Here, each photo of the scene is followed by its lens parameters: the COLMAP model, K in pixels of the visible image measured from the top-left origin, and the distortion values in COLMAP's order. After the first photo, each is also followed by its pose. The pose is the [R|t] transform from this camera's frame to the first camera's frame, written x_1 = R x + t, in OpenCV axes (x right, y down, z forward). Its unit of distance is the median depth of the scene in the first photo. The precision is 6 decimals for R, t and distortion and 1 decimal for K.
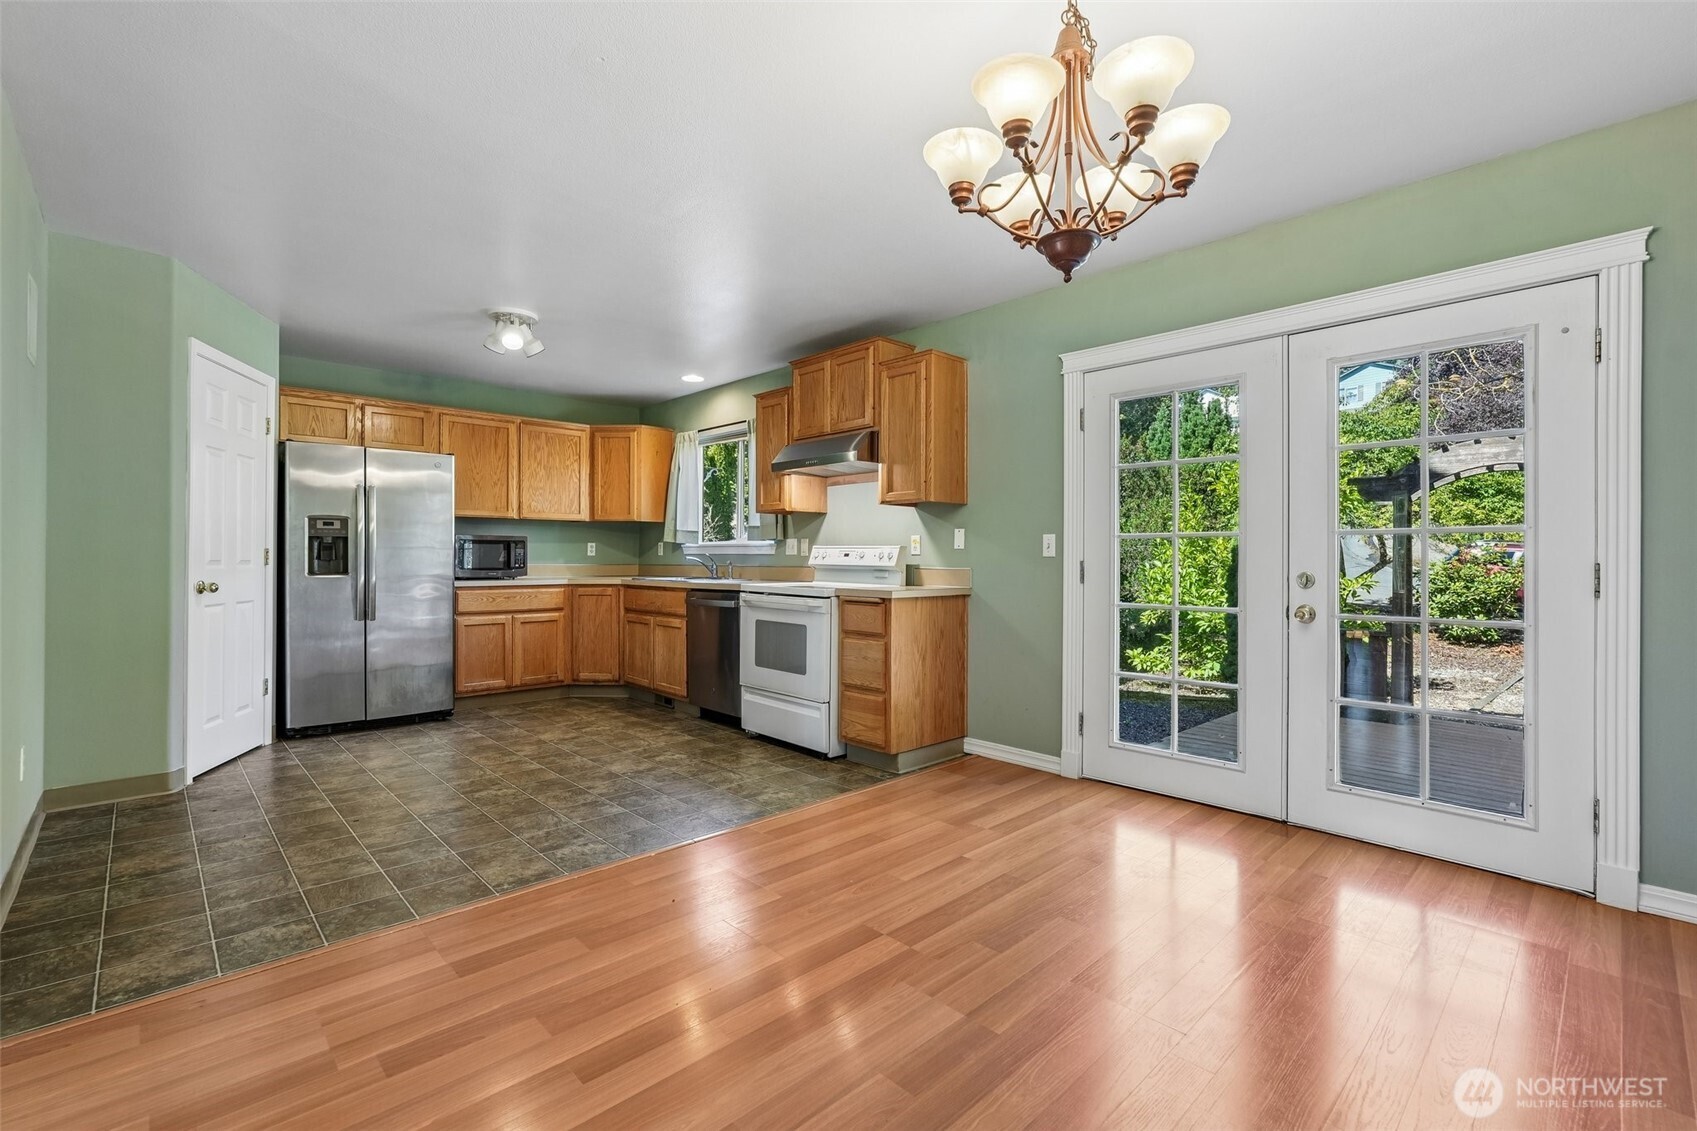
lens RADIAL K [[752.0, 0, 847.5], [0, 752.0, 554.6], [0, 0, 1]] dist [-0.015891, -0.000234]
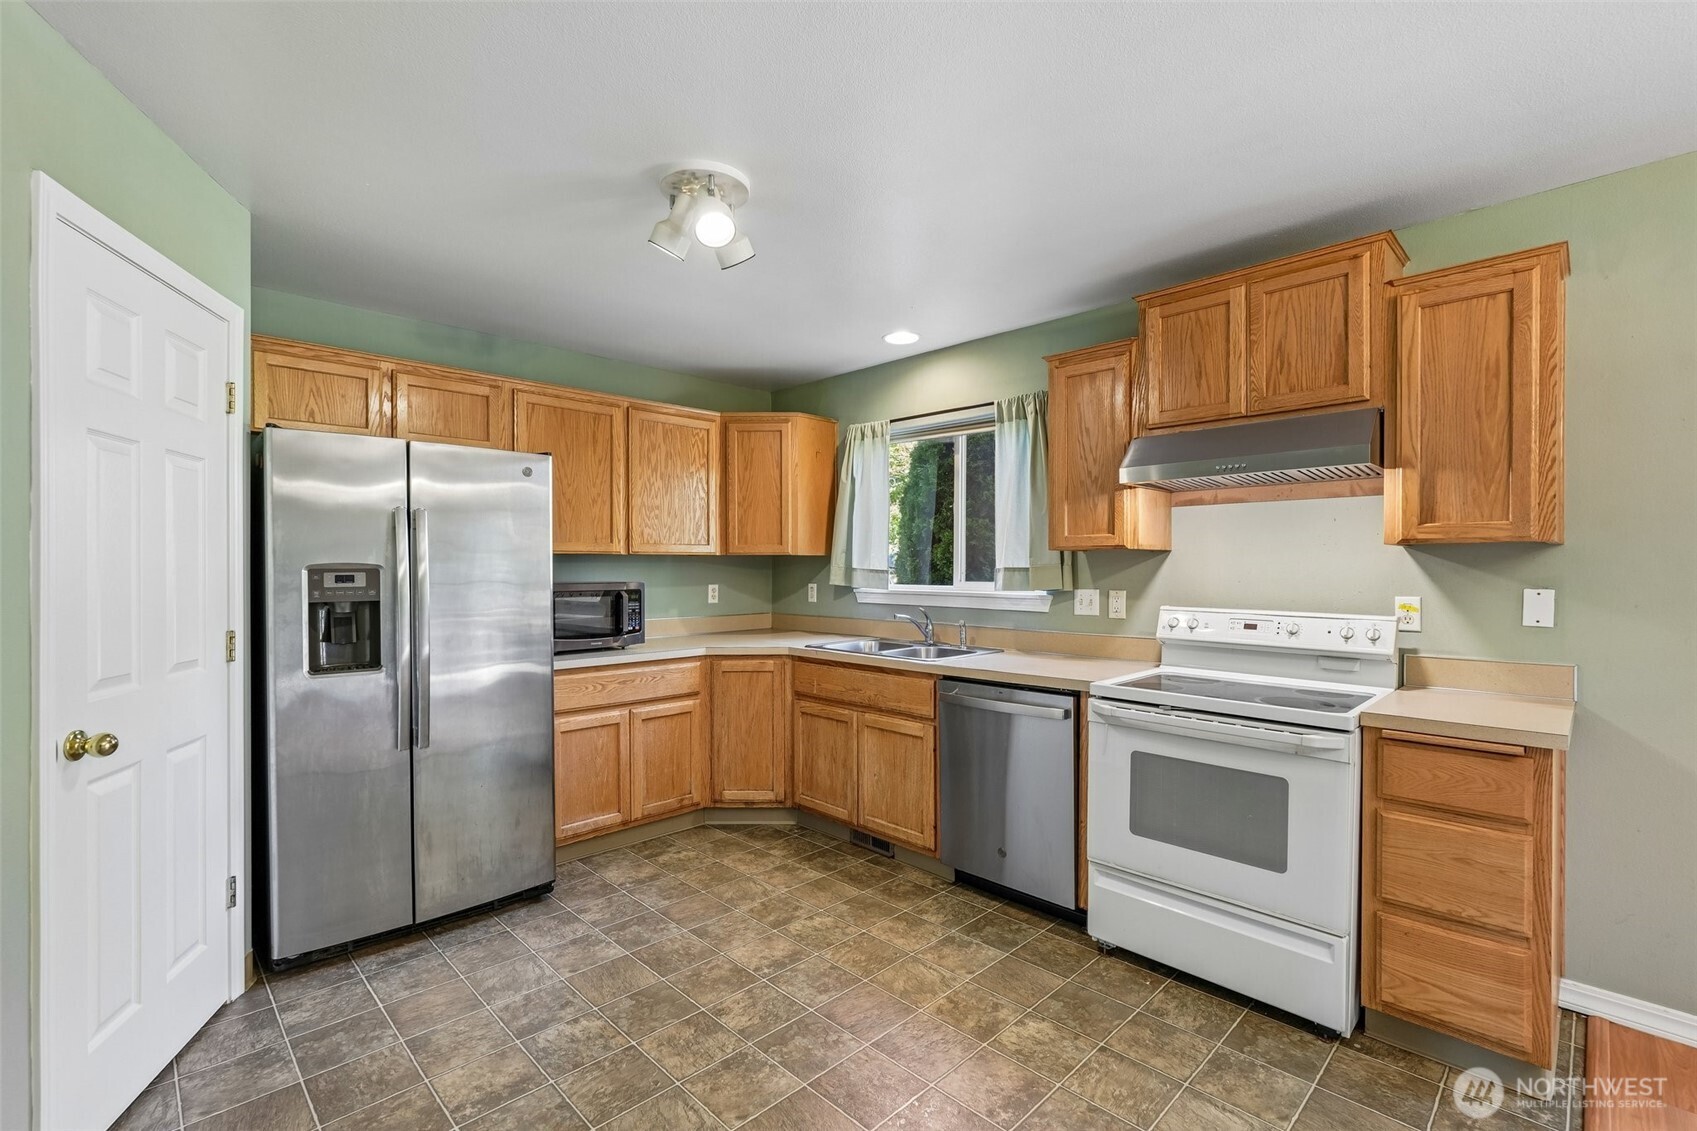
lens RADIAL K [[750.2, 0, 841.5], [0, 750.2, 568.6], [0, 0, 1]] dist [-0.013317, 0.000385]
pose [[0.999885, -0.003298, 0.014789, -0.303392], [0.003171, 0.999958, 0.008638, -0.046933], [-0.014817, -0.008590, 0.999853, 0.399919]]
